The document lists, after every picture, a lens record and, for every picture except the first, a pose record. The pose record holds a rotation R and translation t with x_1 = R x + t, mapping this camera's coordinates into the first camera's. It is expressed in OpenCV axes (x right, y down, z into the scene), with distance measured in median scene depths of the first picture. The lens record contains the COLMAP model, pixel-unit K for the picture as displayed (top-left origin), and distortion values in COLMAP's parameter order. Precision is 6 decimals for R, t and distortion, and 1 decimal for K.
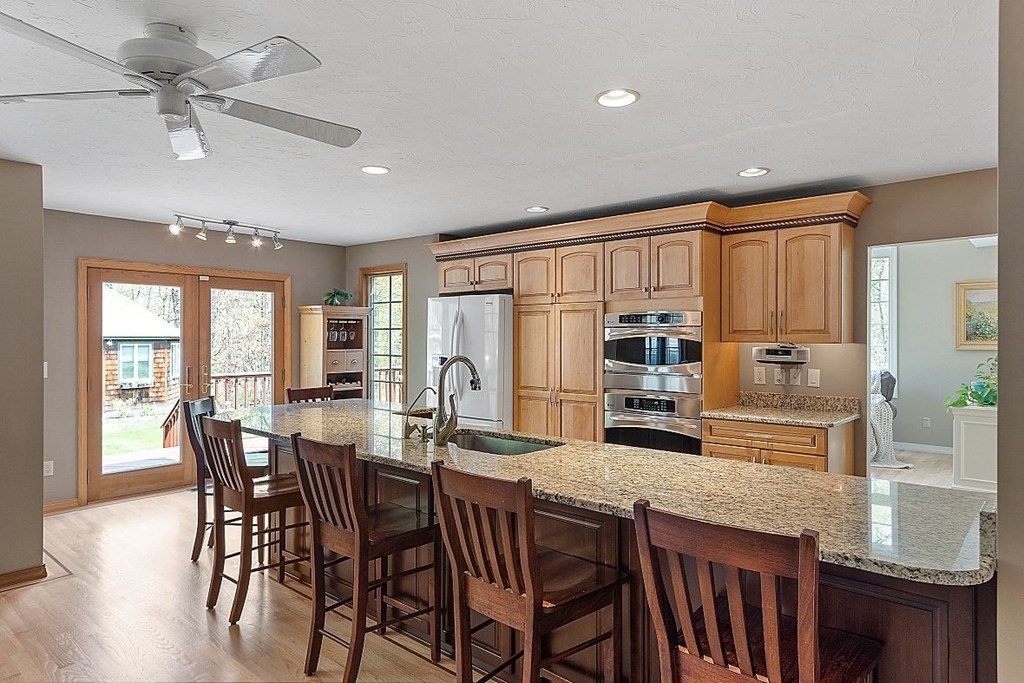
lens RADIAL K [[623.5, 0, 497.8], [0, 623.5, 336.2], [0, 0, 1]] dist [0.005062, -0.001837]
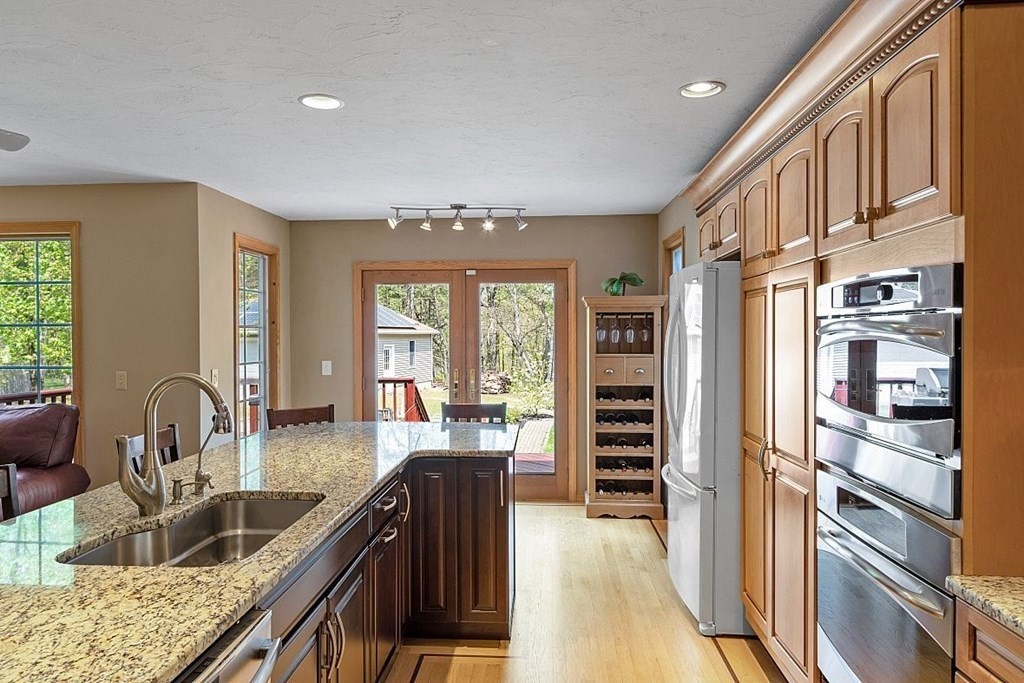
lens RADIAL K [[681.3, 0, 513.2], [0, 681.3, 337.4], [0, 0, 1]] dist [0.008834, -0.000747]
pose [[0.620649, -0.000089, -0.784089, 0.362958], [0.006662, 0.999964, 0.005160, -0.004258], [0.784060, -0.008426, 0.620627, 0.468683]]
